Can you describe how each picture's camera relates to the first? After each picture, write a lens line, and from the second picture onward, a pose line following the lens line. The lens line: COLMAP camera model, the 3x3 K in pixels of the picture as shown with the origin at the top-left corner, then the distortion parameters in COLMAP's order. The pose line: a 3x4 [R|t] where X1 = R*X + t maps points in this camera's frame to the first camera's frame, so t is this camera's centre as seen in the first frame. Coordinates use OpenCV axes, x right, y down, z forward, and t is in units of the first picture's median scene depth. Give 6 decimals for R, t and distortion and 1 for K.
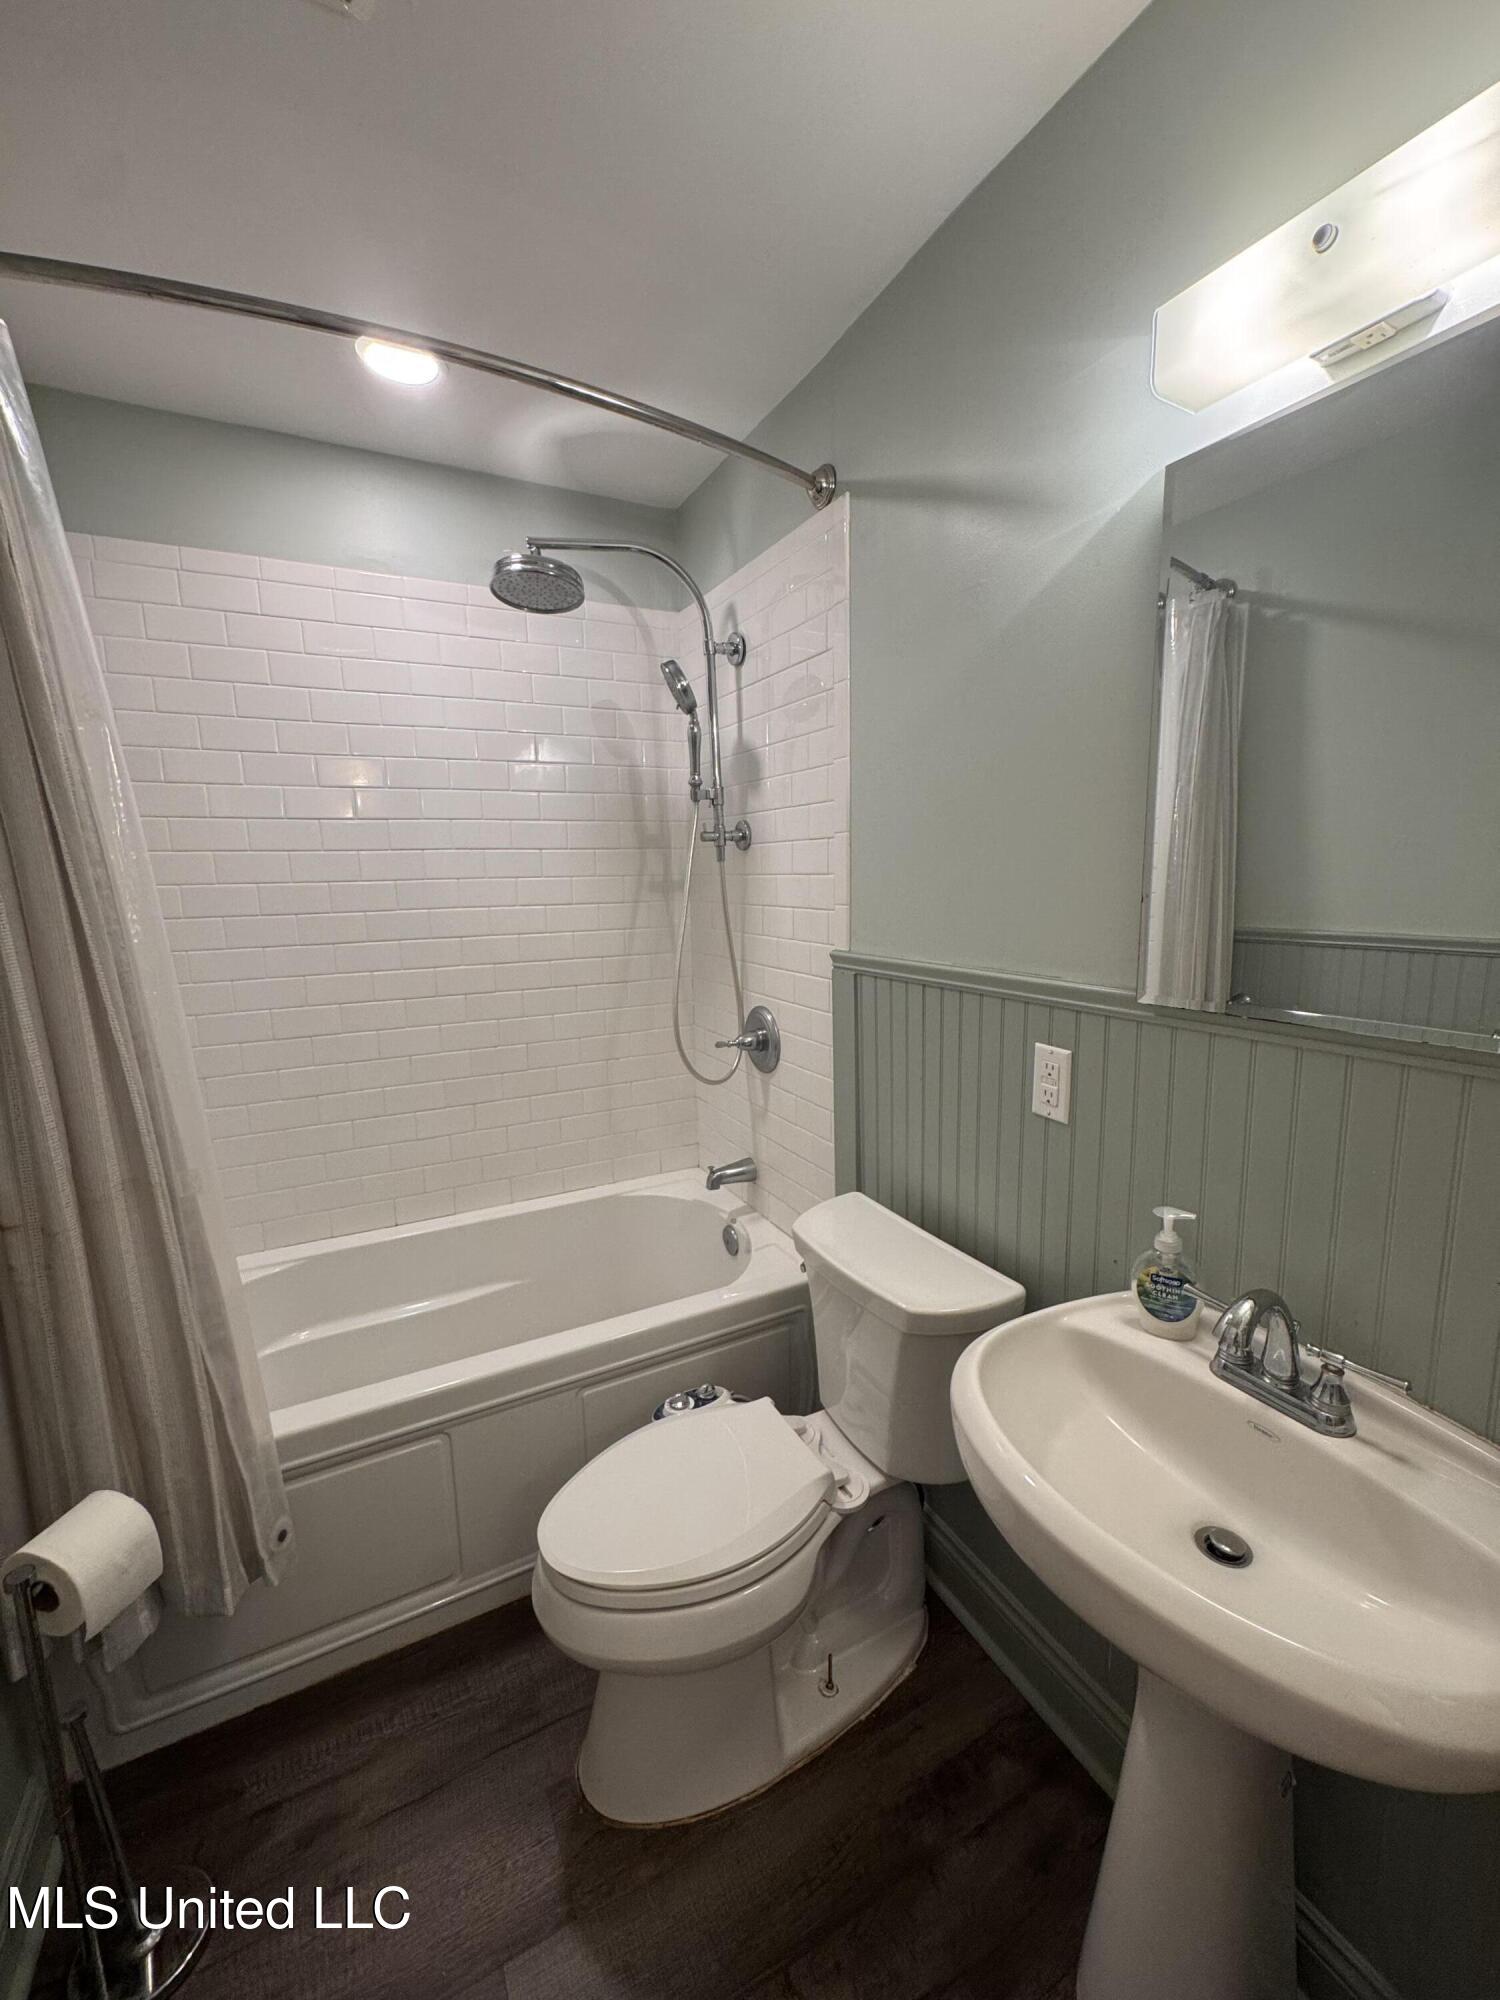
lens RADIAL K [[809.6, 0, 758.8], [0, 809.6, 998.3], [0, 0, 1]] dist [-0.000455, 0.000572]
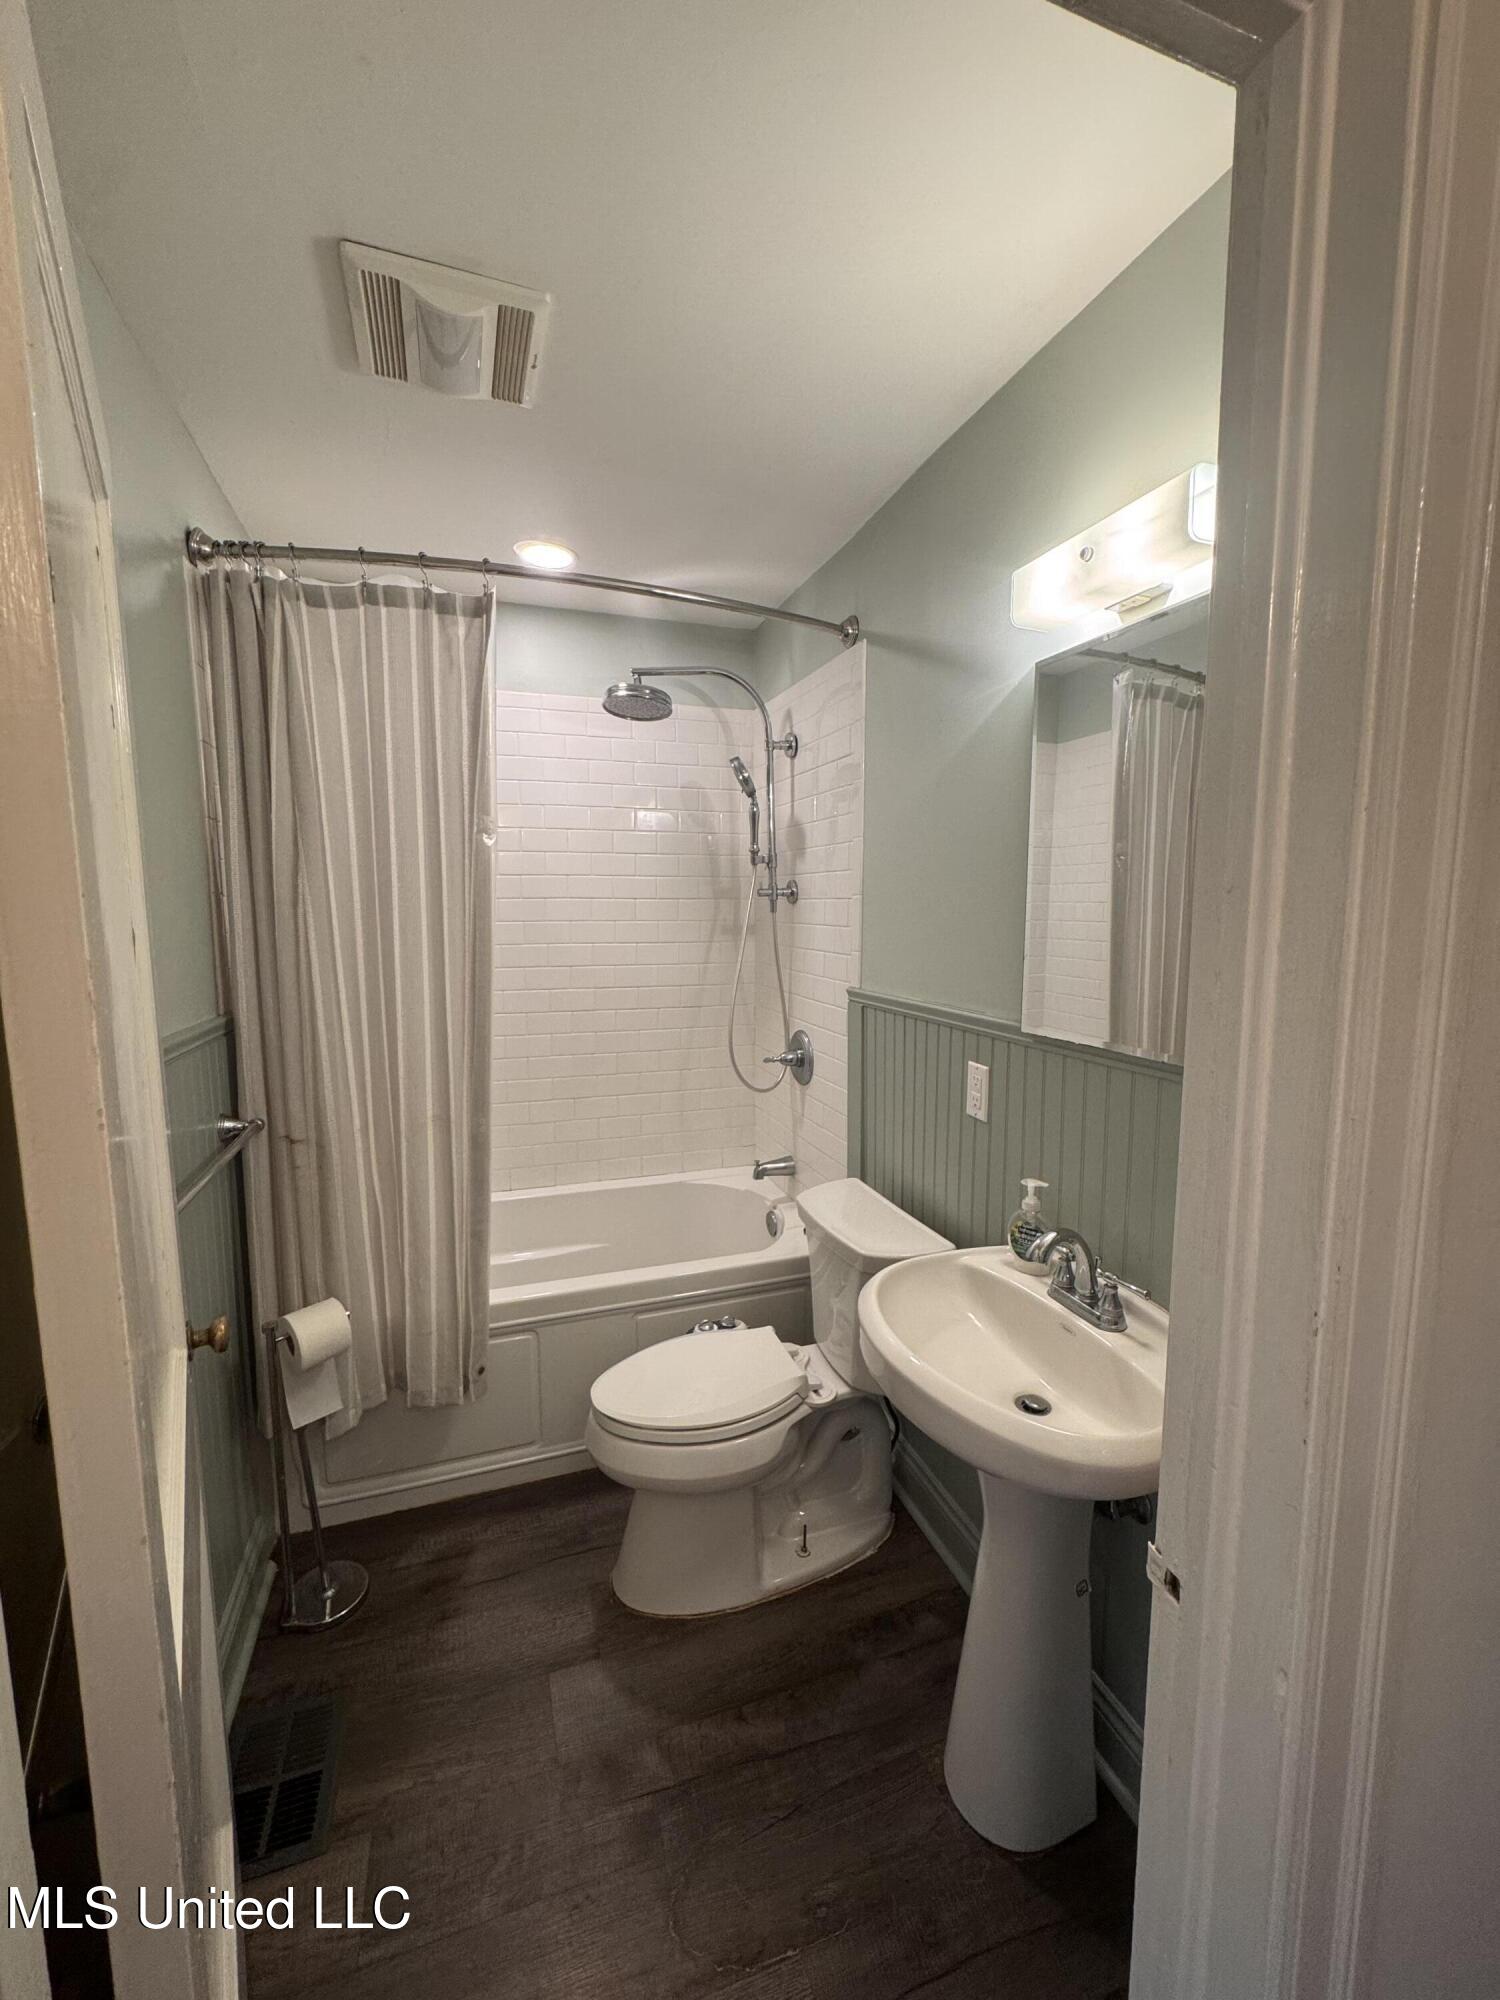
lens RADIAL K [[809.6, 0, 755.2], [0, 809.6, 1002.0], [0, 0, 1]] dist [-0.000455, 0.000572]
pose [[0.988600, 0.039986, -0.145161, 0.151692], [-0.045392, 0.998386, -0.034127, 0.016120], [0.143562, 0.040327, 0.988819, -0.309989]]
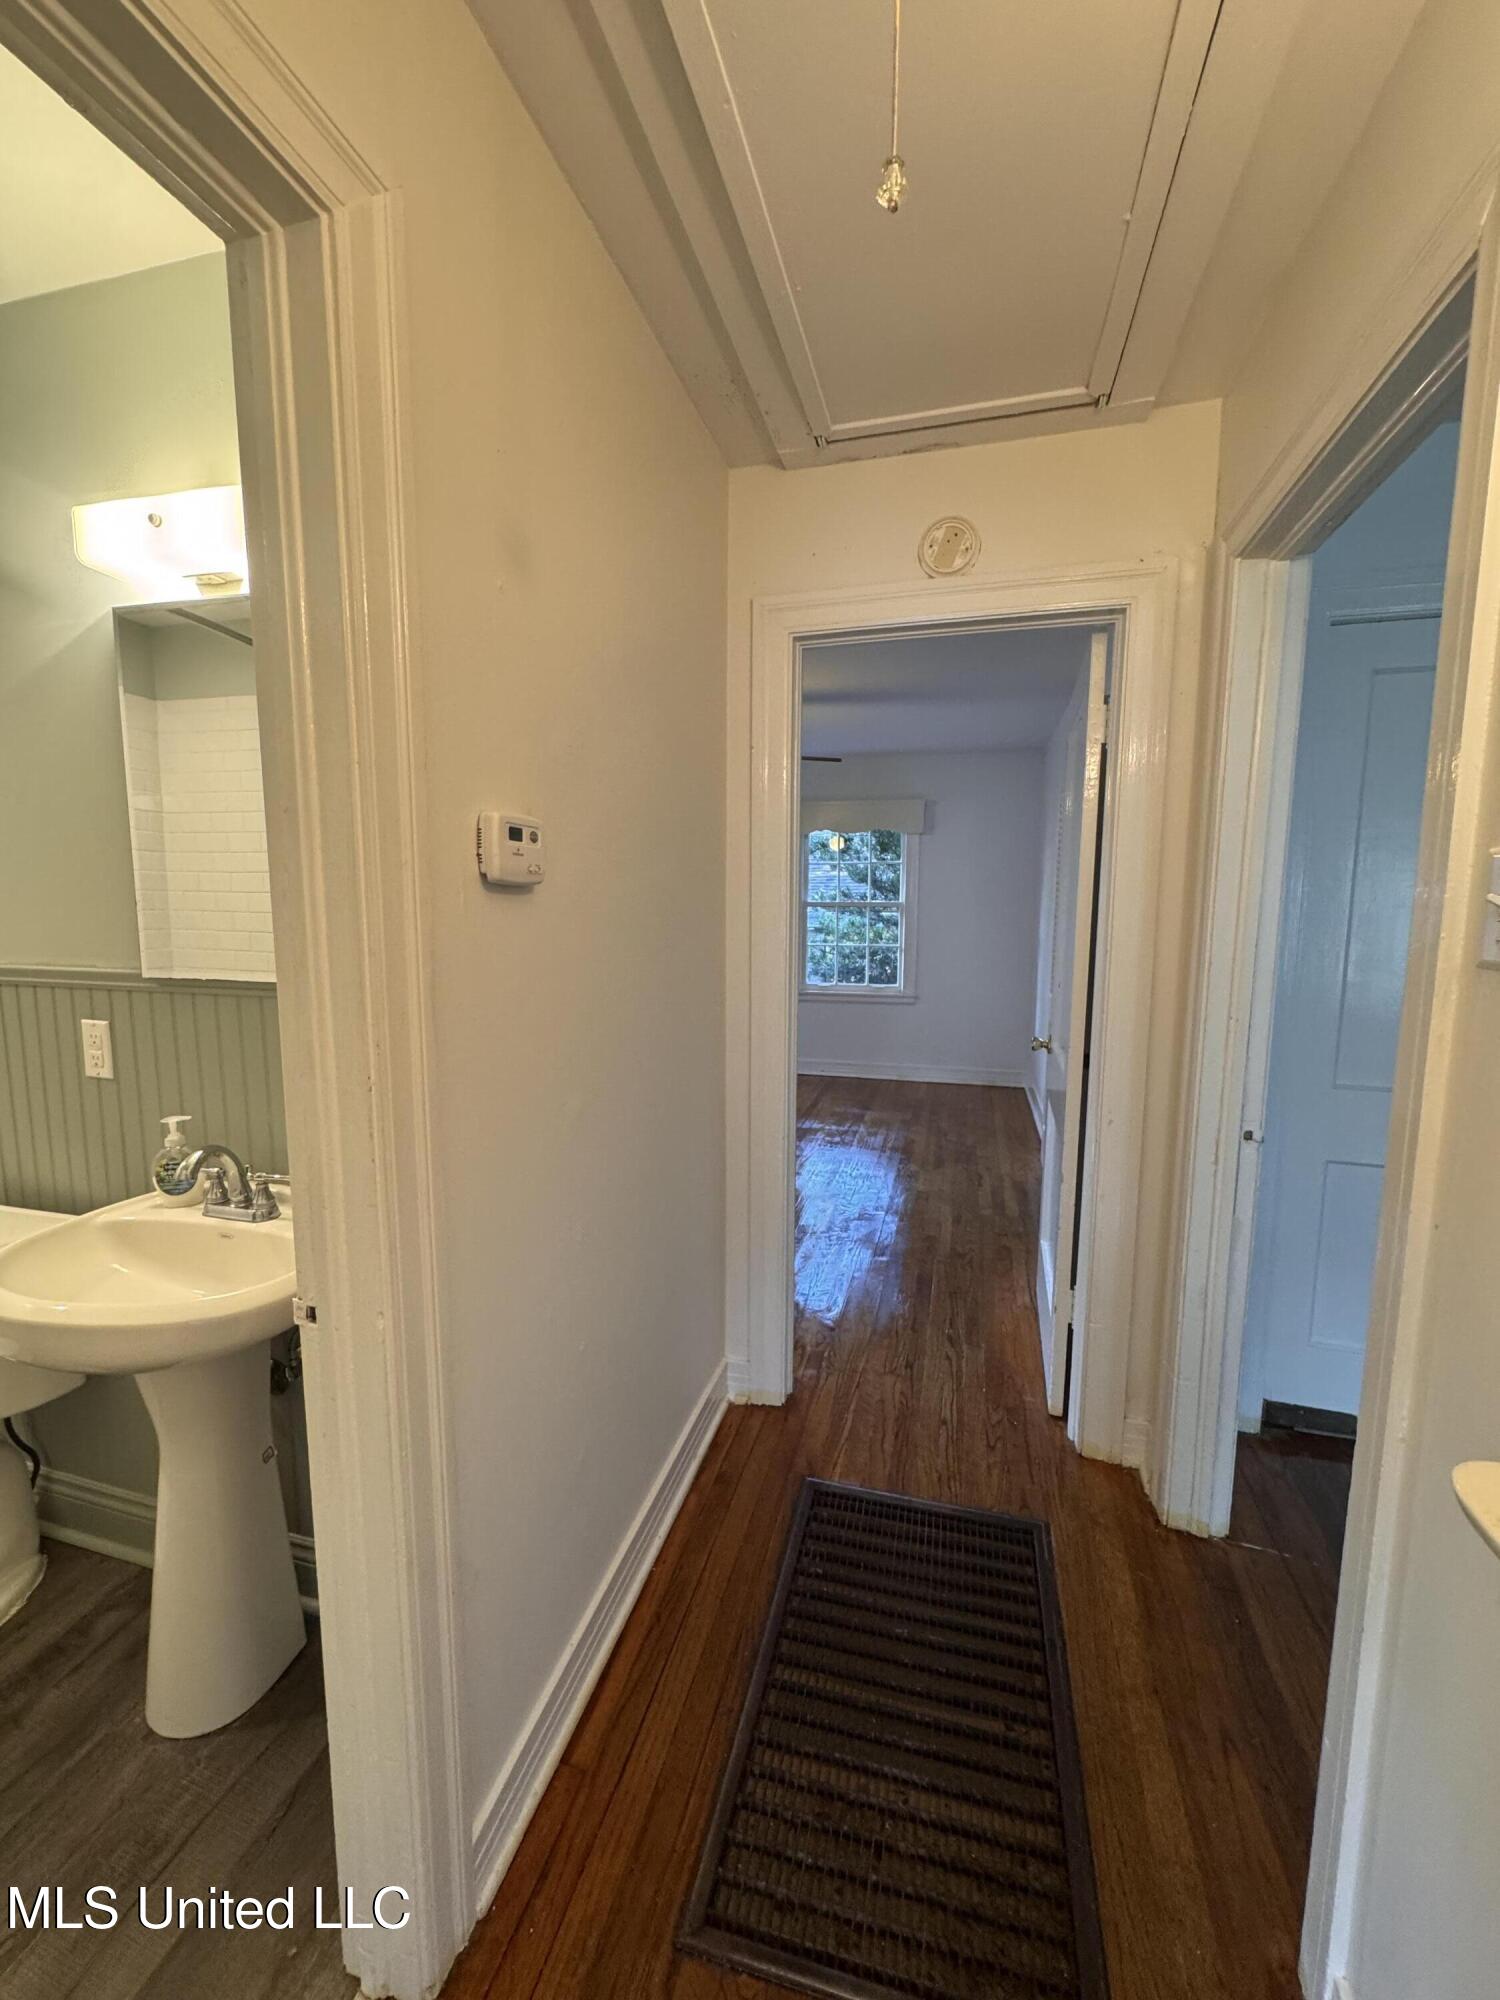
lens RADIAL K [[809.6, 0, 748.4], [0, 809.6, 998.7], [0, 0, 1]] dist [-0.000455, 0.000572]
pose [[0.689735, -0.061228, 0.721468, 0.125147], [0.090417, 0.995902, -0.001922, 0.098030], [-0.718394, 0.066559, 0.692445, -0.505956]]
